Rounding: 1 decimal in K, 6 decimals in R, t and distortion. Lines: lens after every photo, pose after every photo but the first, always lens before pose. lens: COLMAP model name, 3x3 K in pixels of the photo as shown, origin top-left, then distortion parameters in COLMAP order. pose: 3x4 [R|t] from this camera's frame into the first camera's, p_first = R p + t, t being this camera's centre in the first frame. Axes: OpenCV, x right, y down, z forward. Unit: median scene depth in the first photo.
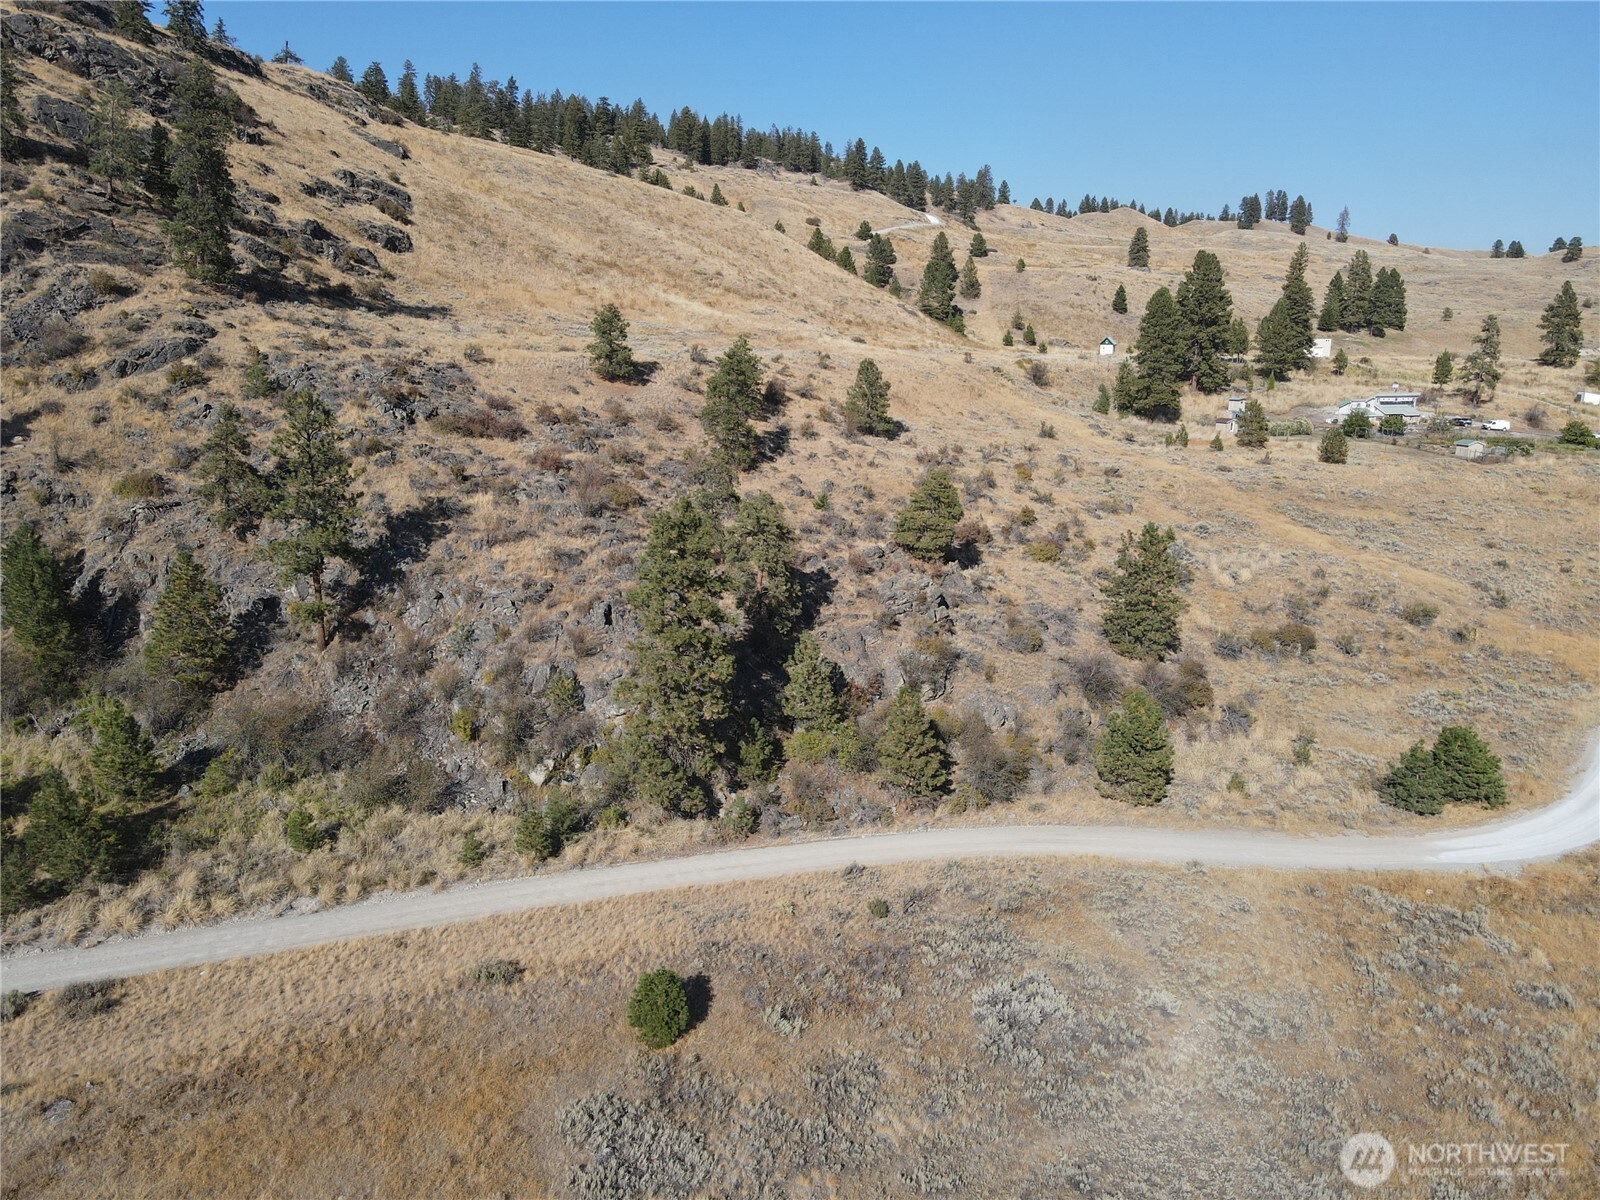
lens RADIAL K [[1169.0, 0, 803.7], [0, 1169.0, 595.2], [0, 0, 1]] dist [0.006217, 0.009265]
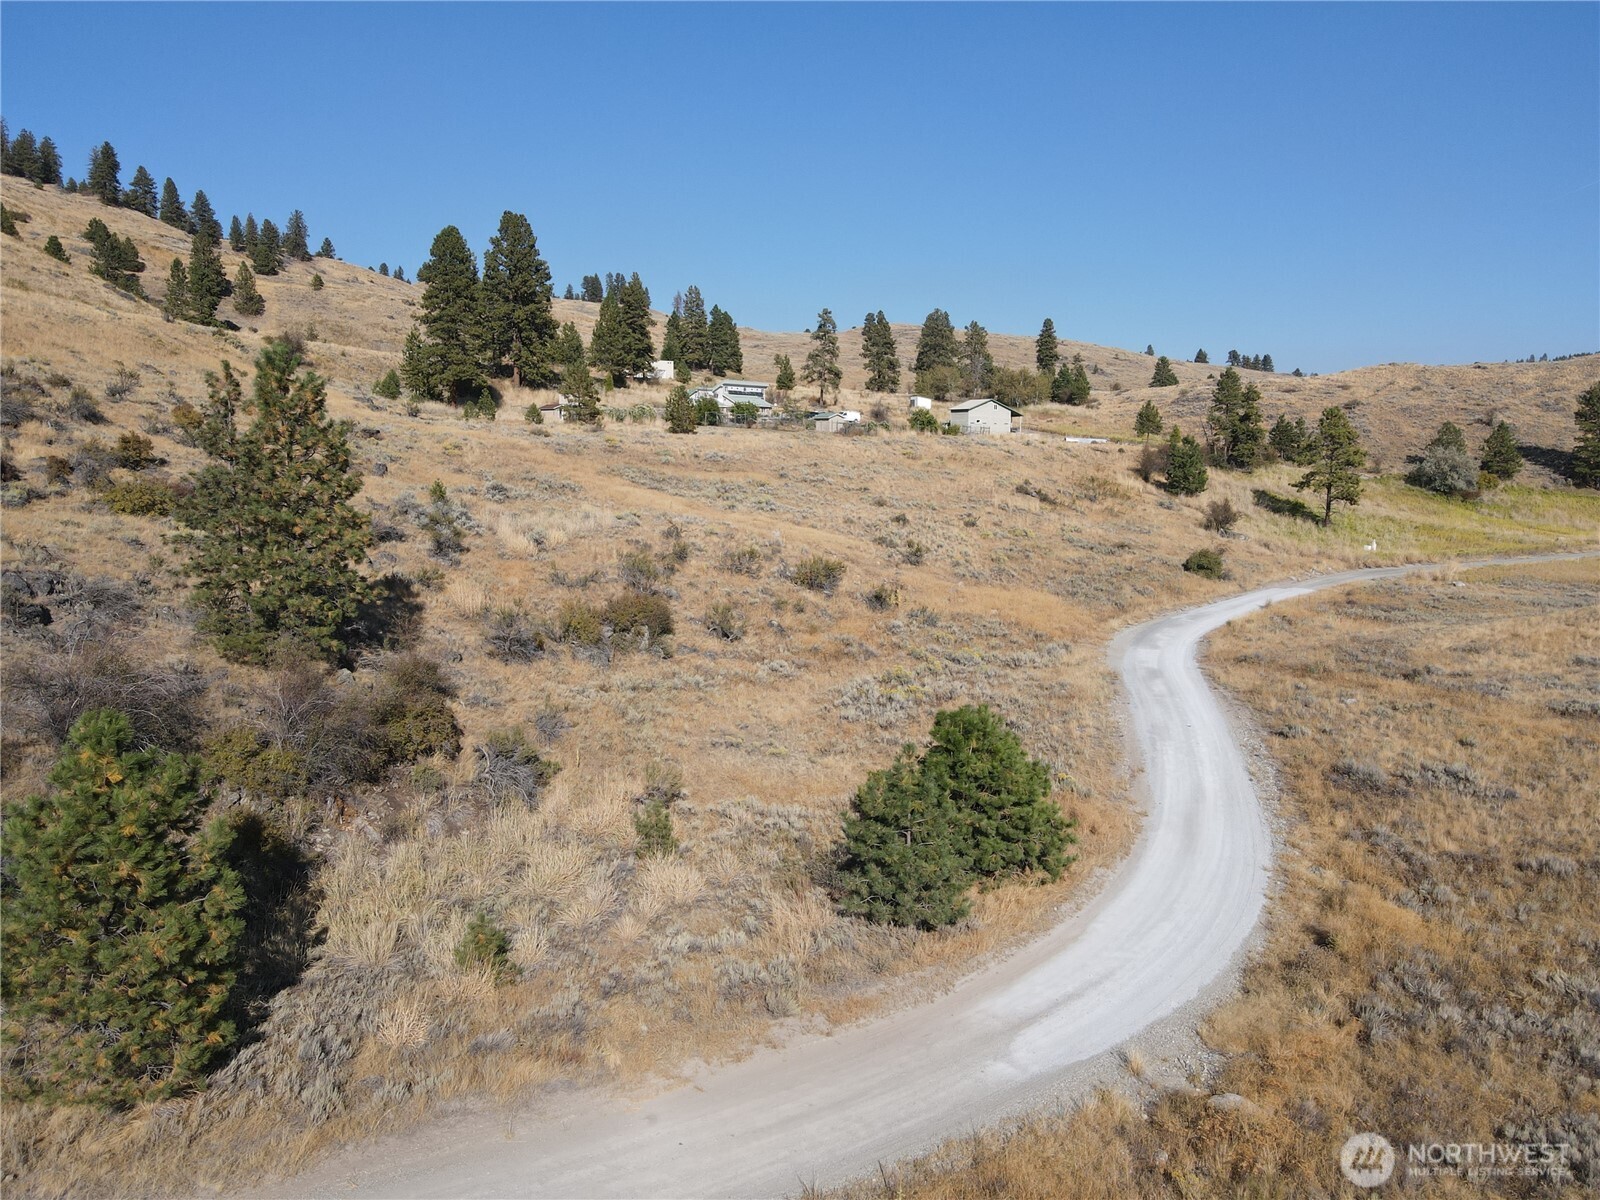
lens RADIAL K [[1169.0, 0, 797.3], [0, 1169.0, 571.8], [0, 0, 1]] dist [0.006217, 0.009265]
pose [[0.871972, -0.063339, 0.485441, 0.203876], [0.114118, 0.990576, -0.075737, 0.061451], [-0.476070, 0.121438, 0.870983, 0.447258]]
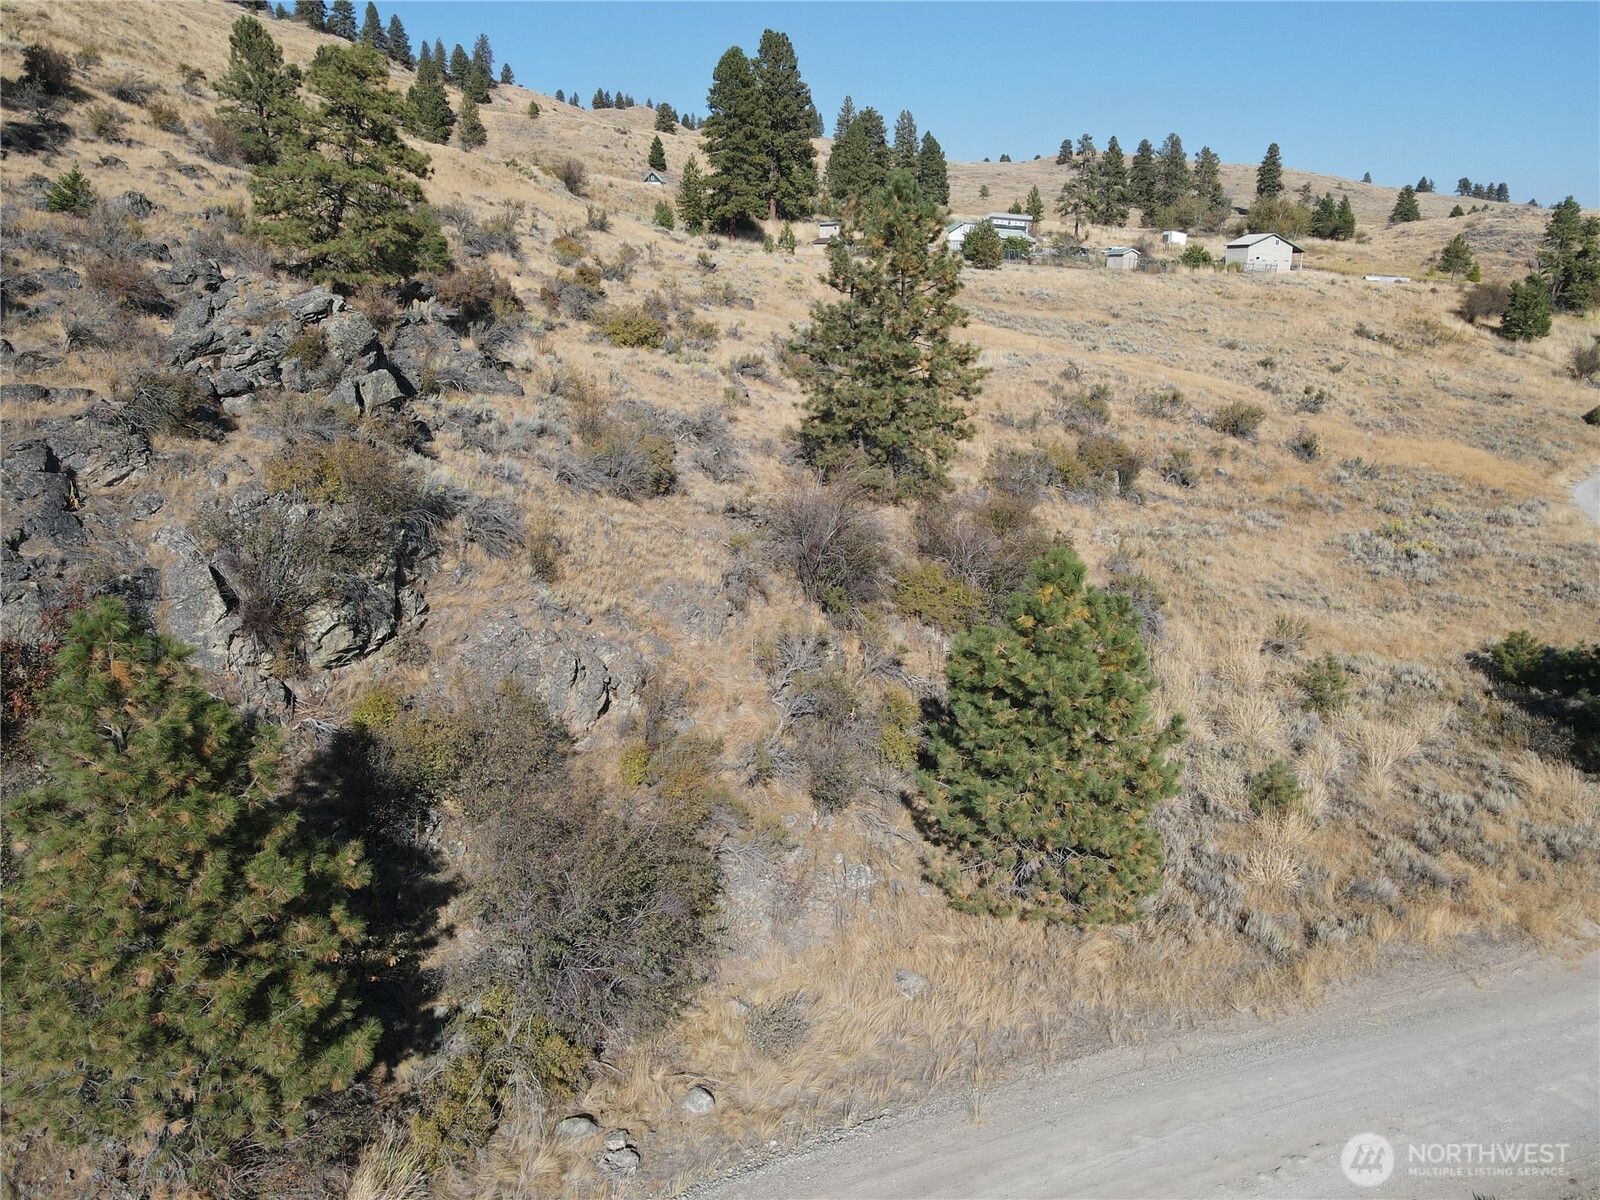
lens RADIAL K [[1169.0, 0, 798.2], [0, 1169.0, 583.7], [0, 0, 1]] dist [0.006217, 0.009265]
pose [[0.925721, -0.097985, 0.365295, 0.079942], [0.083491, 0.994973, 0.055308, 0.047553], [-0.368878, -0.020701, 0.929247, 0.513106]]
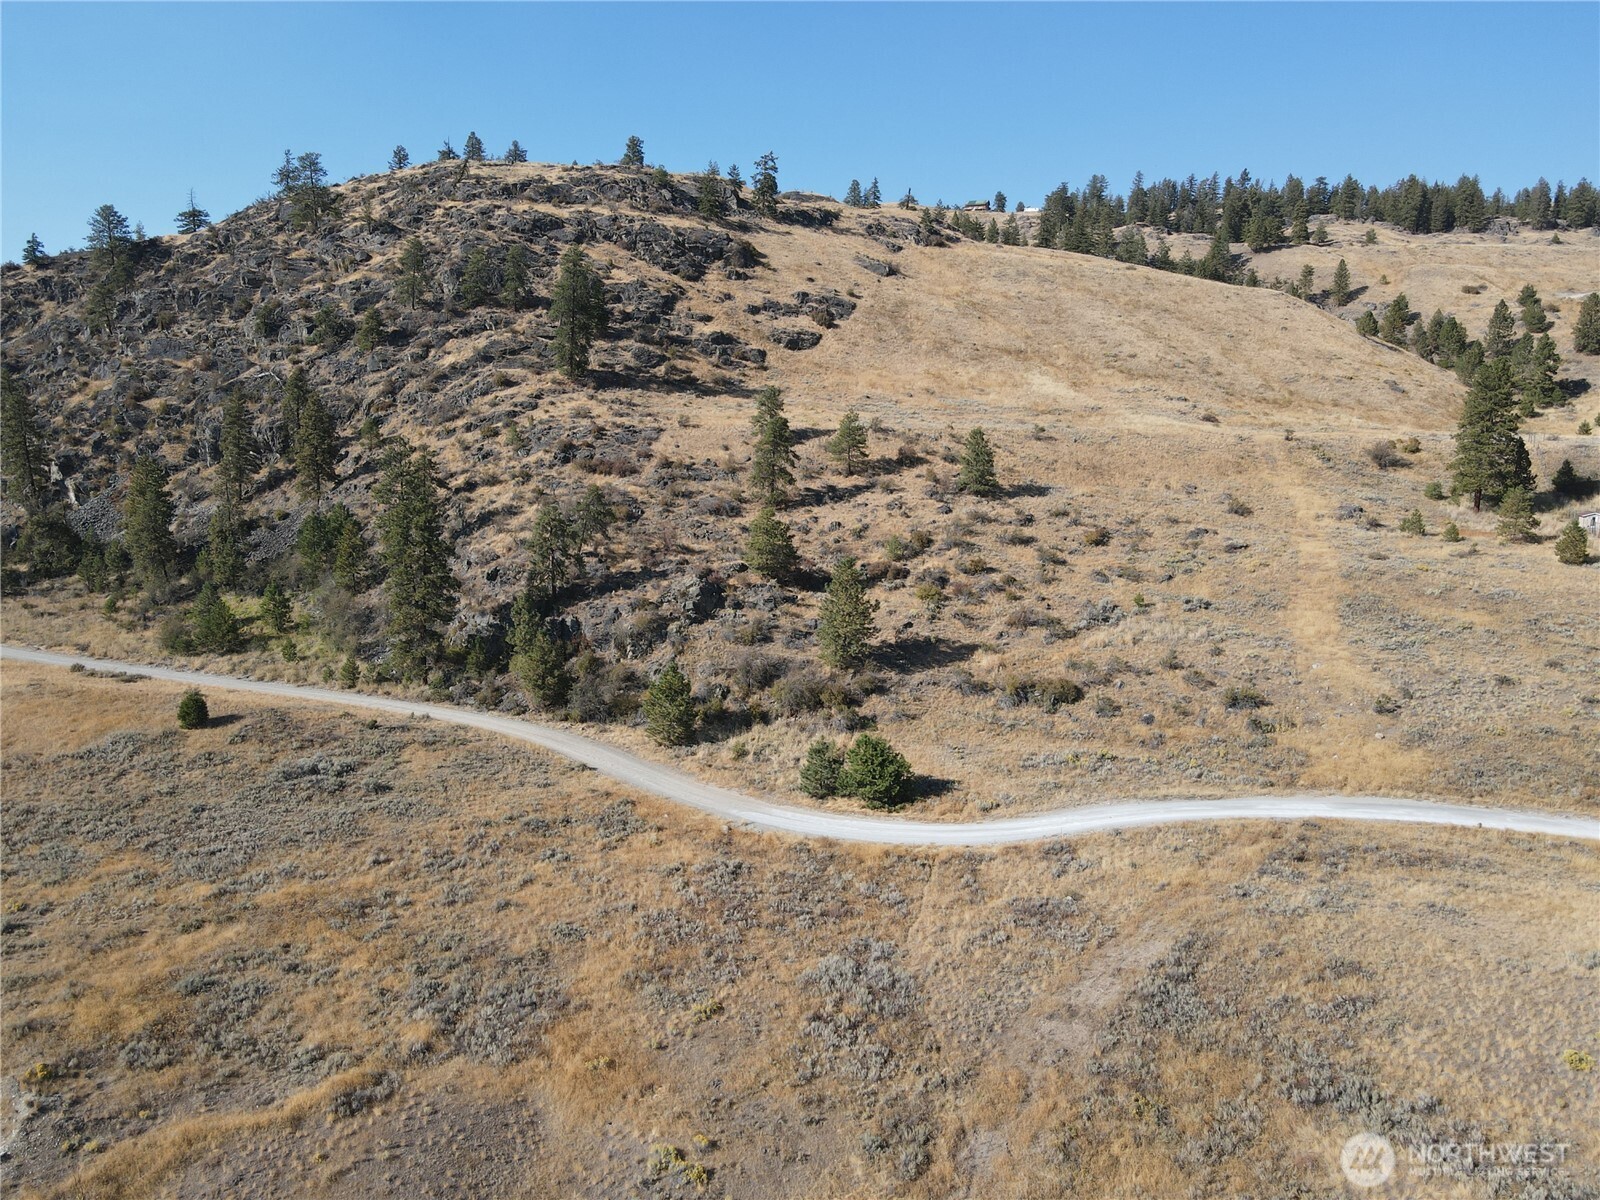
lens RADIAL K [[1169.0, 0, 805.7], [0, 1169.0, 593.4], [0, 0, 1]] dist [0.006217, 0.009265]
pose [[0.724026, 0.102089, -0.682176, 0.889107], [-0.150224, 0.988585, -0.011496, -0.001613], [0.673215, 0.110802, 0.731098, 0.076113]]
